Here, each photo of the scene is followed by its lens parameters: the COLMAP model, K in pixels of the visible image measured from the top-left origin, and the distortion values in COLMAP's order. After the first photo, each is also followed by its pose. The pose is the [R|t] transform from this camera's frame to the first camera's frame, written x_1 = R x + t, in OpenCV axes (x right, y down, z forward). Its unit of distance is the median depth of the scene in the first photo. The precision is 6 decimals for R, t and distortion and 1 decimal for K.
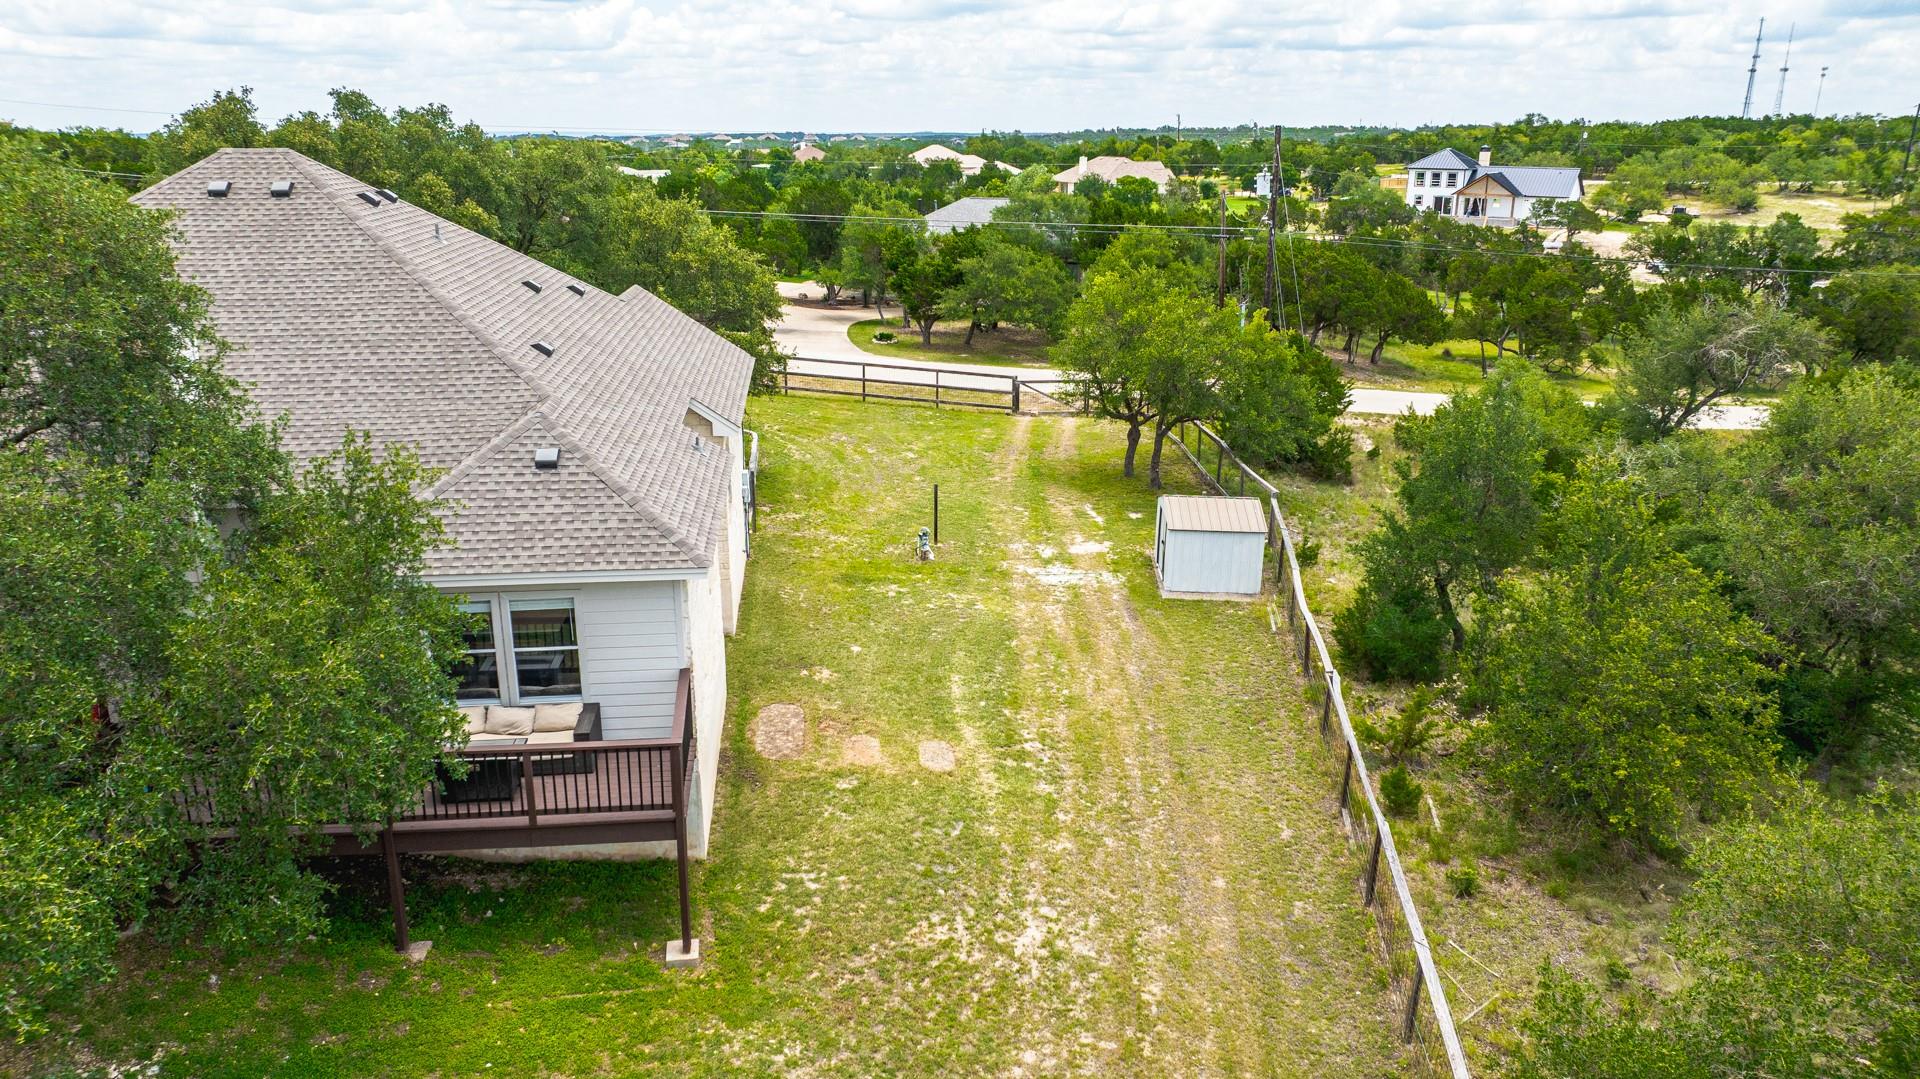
lens RADIAL K [[1344.6, 0, 961.4], [0, 1344.6, 530.5], [0, 0, 1]] dist [-0.020642, 0.020719]
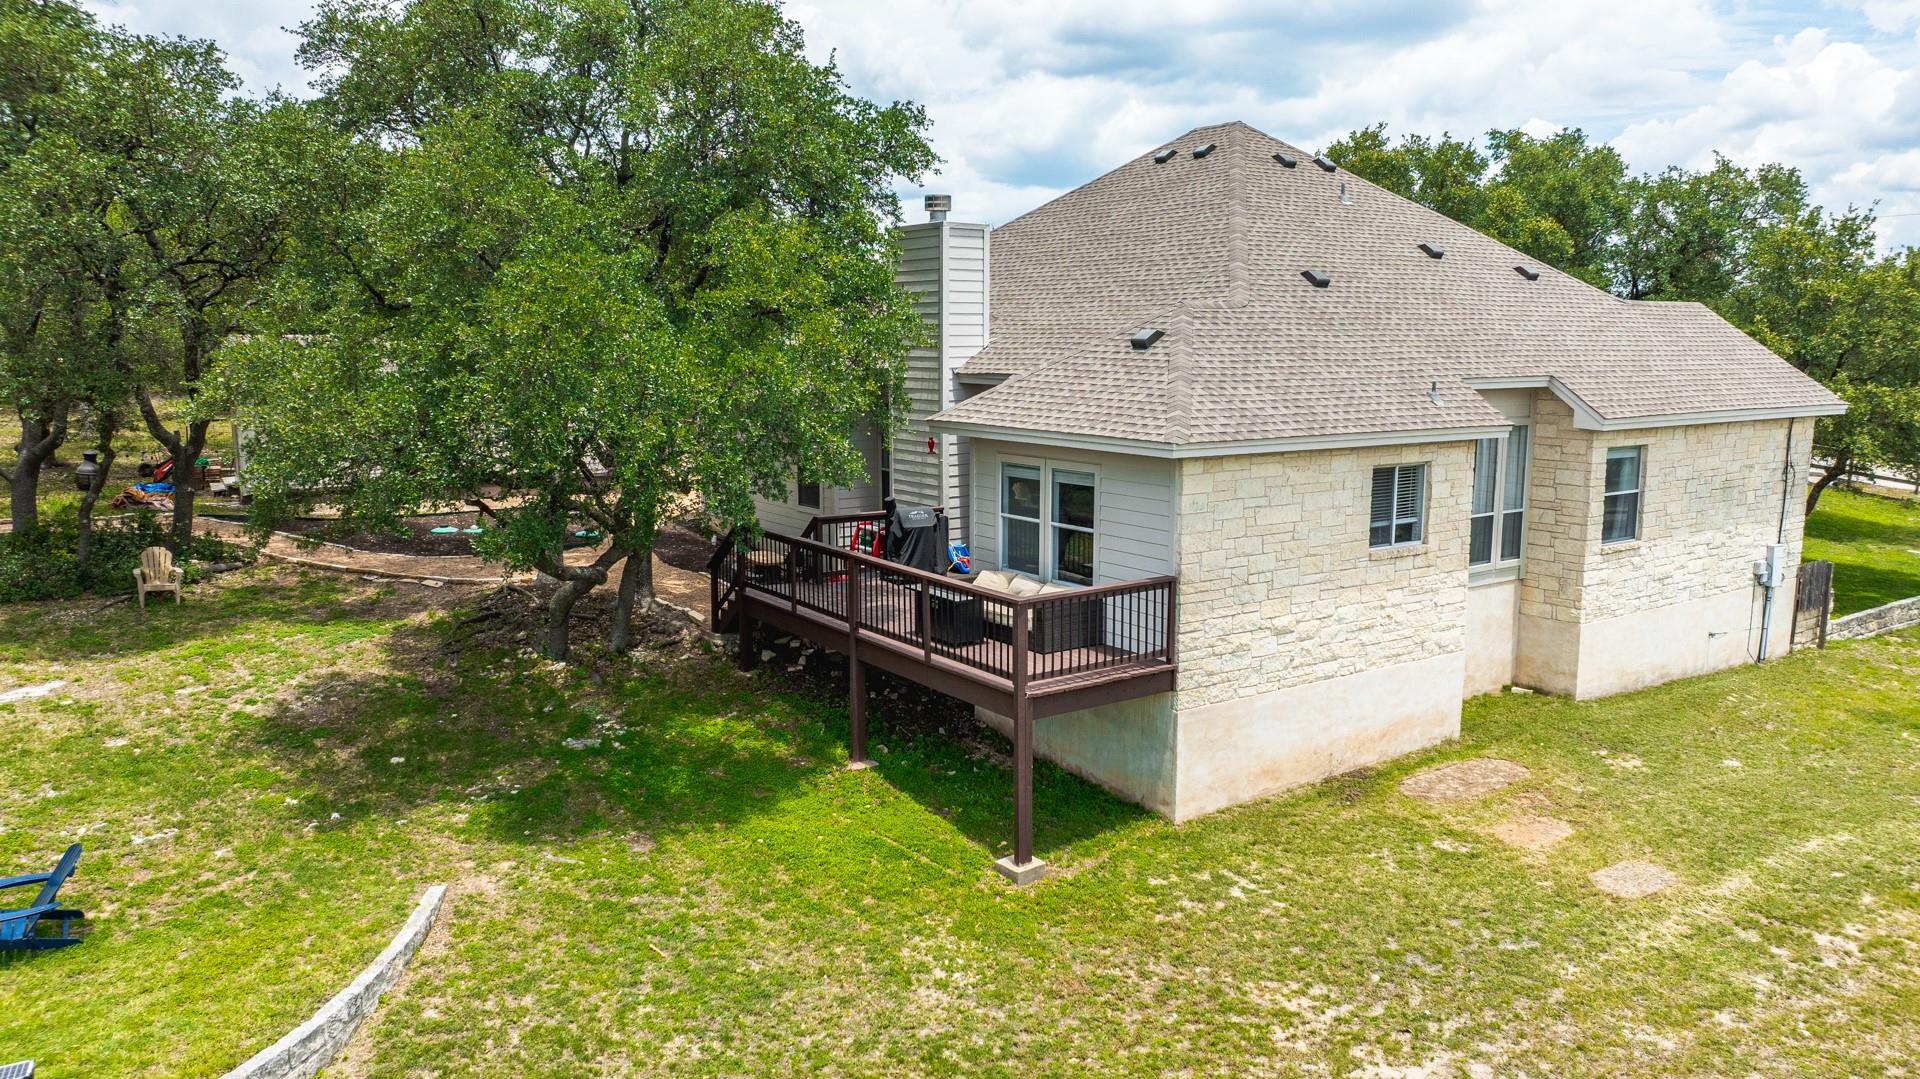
lens RADIAL K [[1344.6, 0, 959.8], [0, 1344.6, 541.6], [0, 0, 1]] dist [-0.020642, 0.020719]
pose [[0.478911, 0.130915, -0.868047, 0.460096], [-0.252087, 0.967680, 0.006862, 0.109354], [0.840890, 0.215537, 0.496434, 0.460184]]
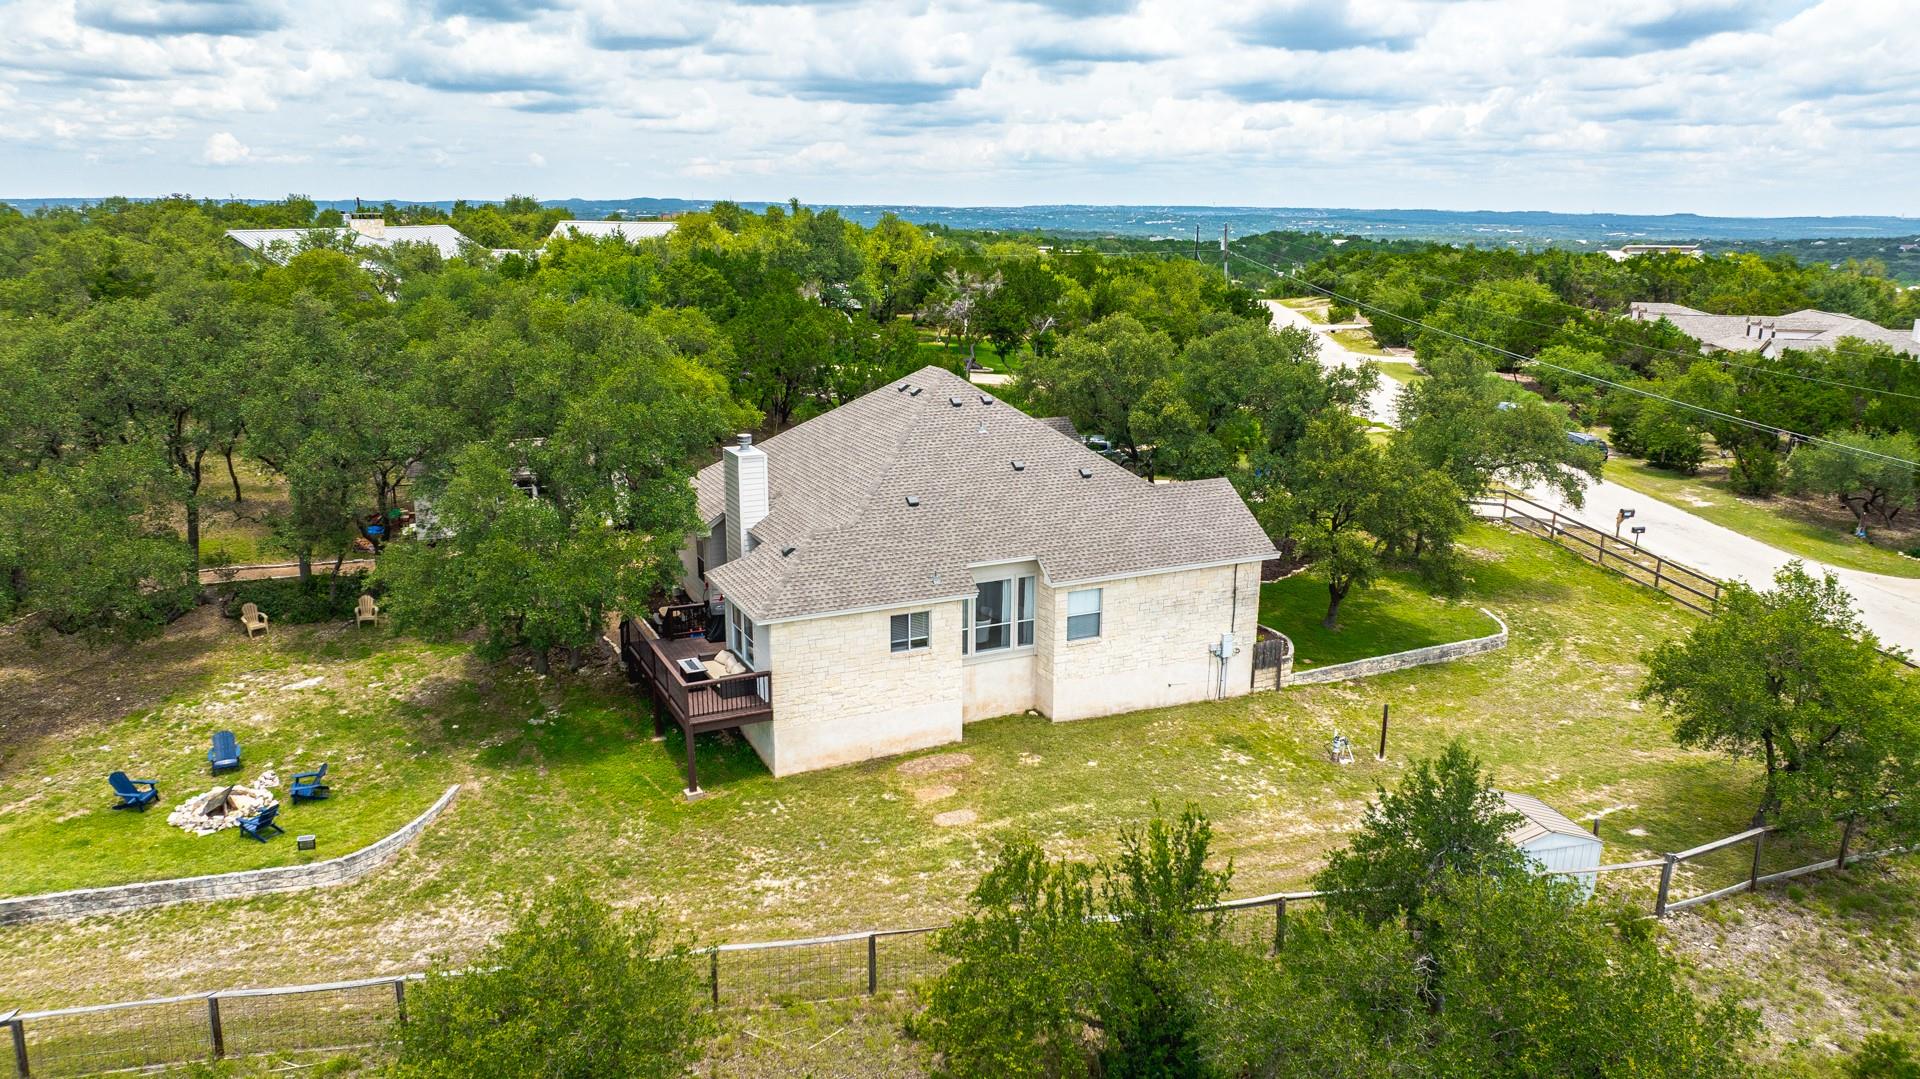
lens RADIAL K [[1344.6, 0, 951.7], [0, 1344.6, 533.6], [0, 0, 1]] dist [-0.020642, 0.020719]
pose [[0.330987, 0.222113, -0.917122, 1.582834], [-0.274687, 0.952493, 0.131546, -0.403979], [0.902771, 0.208381, 0.376274, 0.471330]]
